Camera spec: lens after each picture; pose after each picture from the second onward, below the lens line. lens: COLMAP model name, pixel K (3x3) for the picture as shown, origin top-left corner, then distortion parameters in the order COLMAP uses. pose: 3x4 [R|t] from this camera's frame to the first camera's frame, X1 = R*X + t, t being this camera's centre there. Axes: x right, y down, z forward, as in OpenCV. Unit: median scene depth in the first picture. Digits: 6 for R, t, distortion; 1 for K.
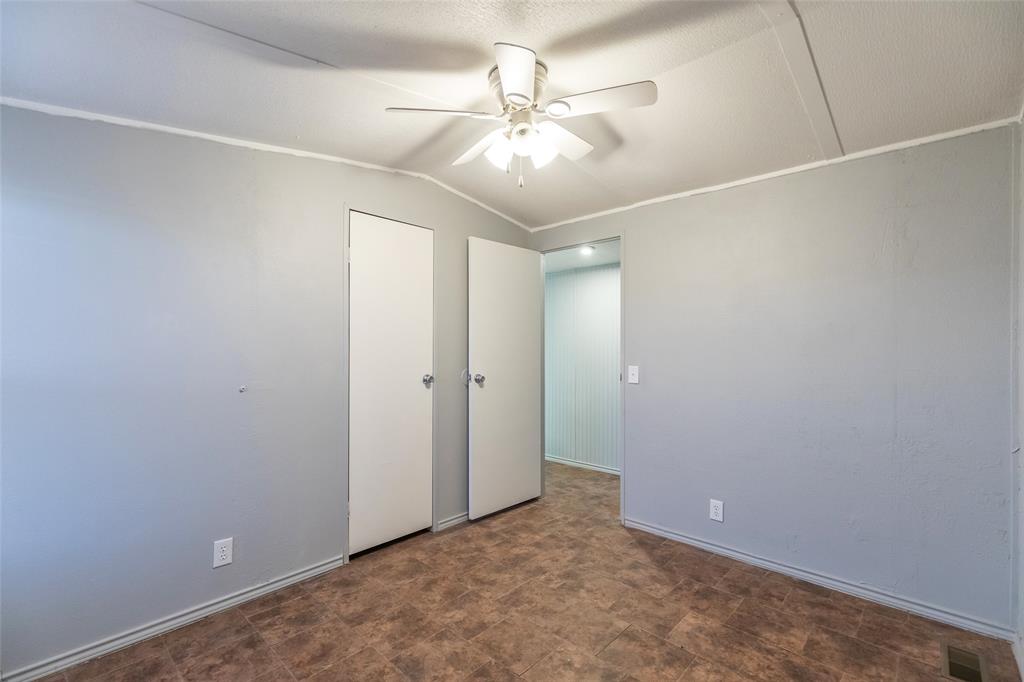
lens RADIAL K [[459.7, 0, 511.4], [0, 459.7, 345.8], [0, 0, 1]] dist [0.010714, 0.000187]
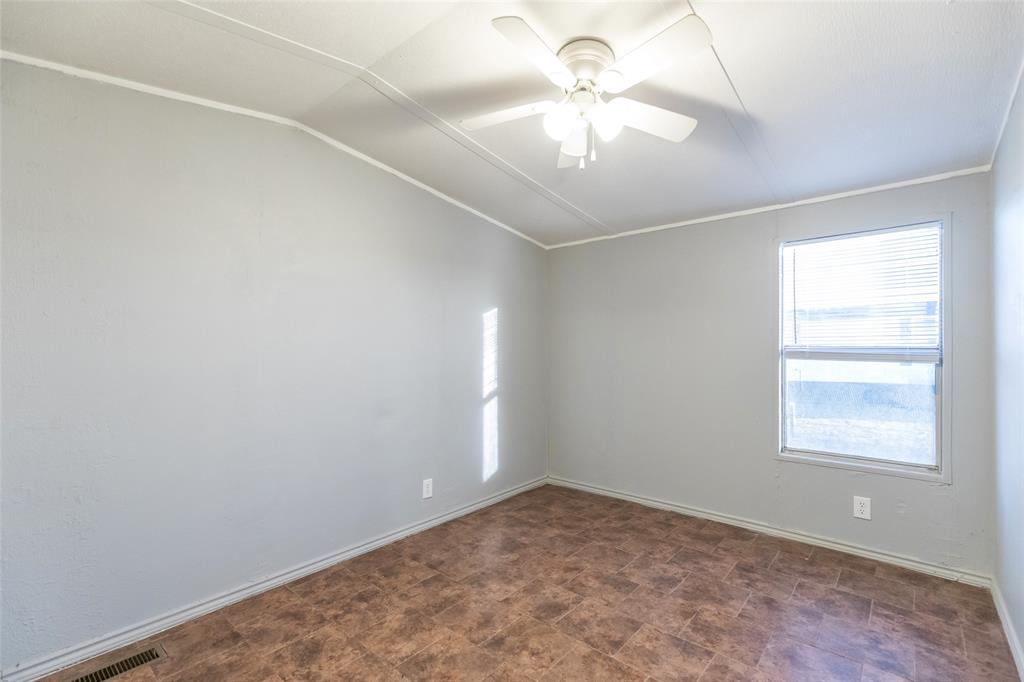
lens RADIAL K [[459.7, 0, 511.4], [0, 459.7, 345.8], [0, 0, 1]] dist [0.010714, 0.000187]
pose [[-0.999415, 0.000160, -0.034205, 0.201463], [0.000311, 0.999990, -0.004425, 0.033393], [0.034203, -0.004433, -0.999405, 1.953727]]
